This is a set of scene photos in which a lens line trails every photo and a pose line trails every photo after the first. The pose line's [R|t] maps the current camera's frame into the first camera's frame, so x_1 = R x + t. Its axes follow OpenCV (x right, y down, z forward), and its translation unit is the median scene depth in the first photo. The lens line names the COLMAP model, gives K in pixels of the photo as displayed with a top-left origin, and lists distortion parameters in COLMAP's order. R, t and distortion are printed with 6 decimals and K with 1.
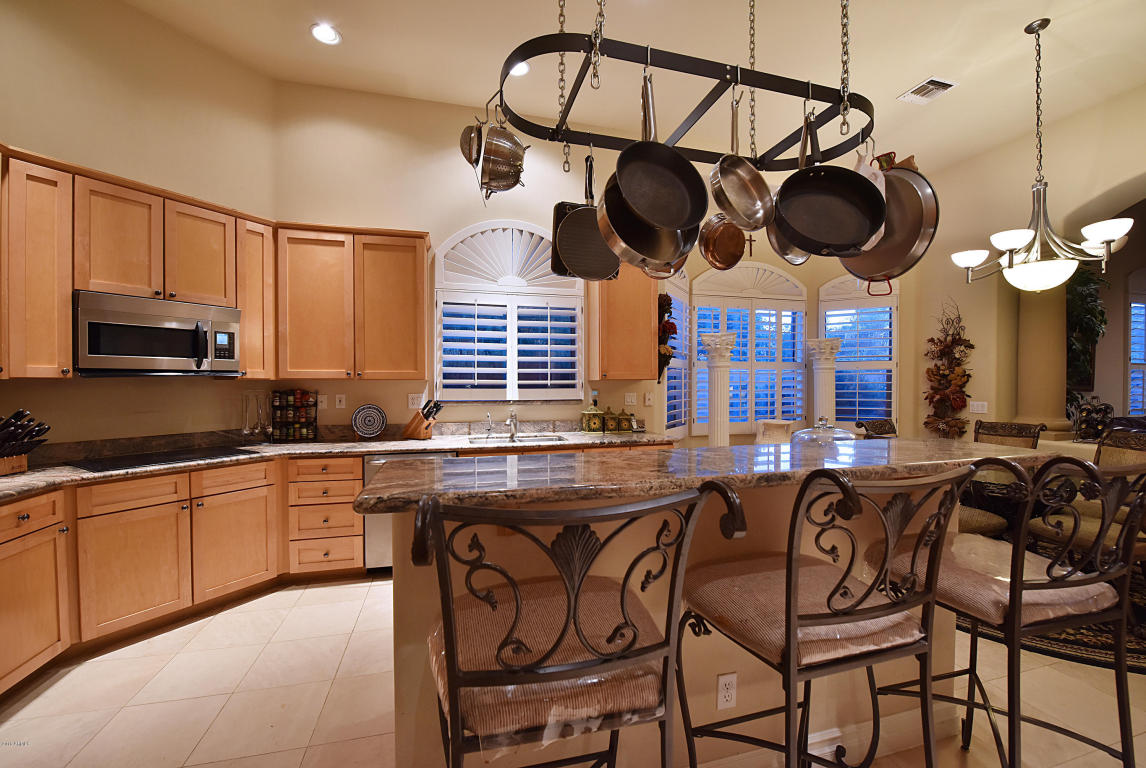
lens RADIAL K [[456.4, 0, 575.7], [0, 456.4, 381.1], [0, 0, 1]] dist [-0.016678, -0.000501]
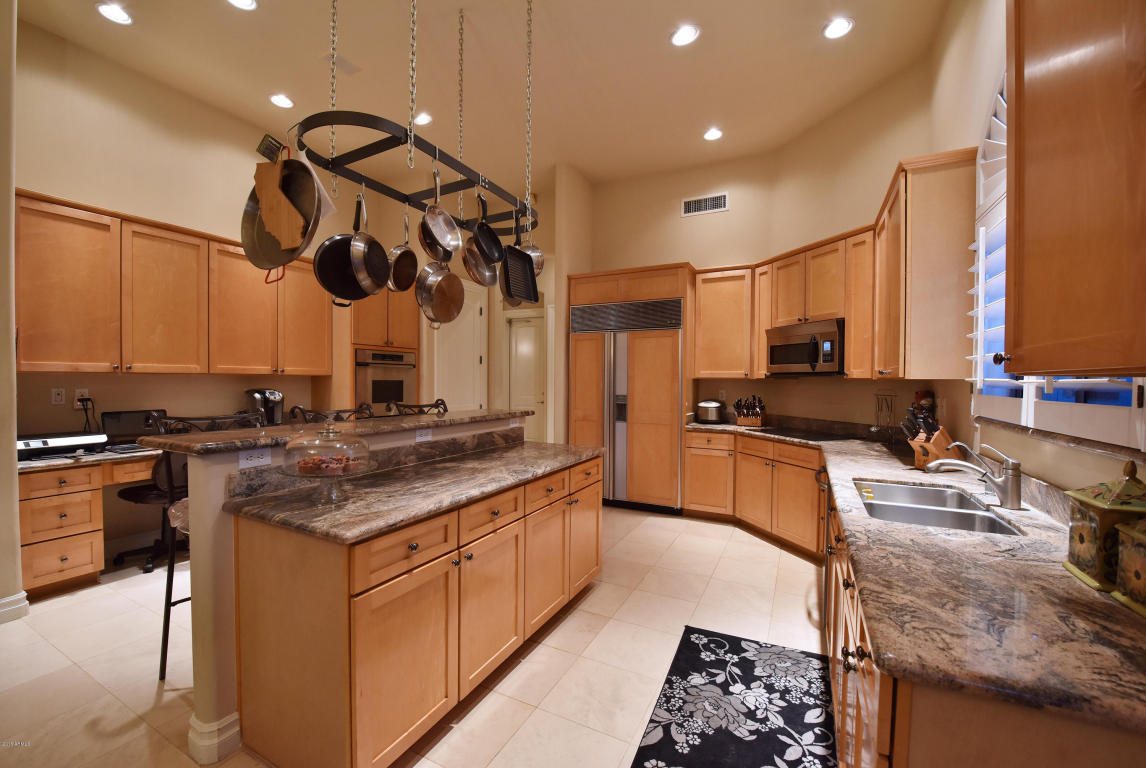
lens RADIAL K [[458.8, 0, 573.6], [0, 458.8, 390.0], [0, 0, 1]] dist [-0.027986, -0.000346]
pose [[-0.671381, 0.012696, -0.741004, 0.465396], [-0.006978, 0.999701, 0.023450, 0.001339], [0.741080, 0.020915, -0.671091, 1.028703]]
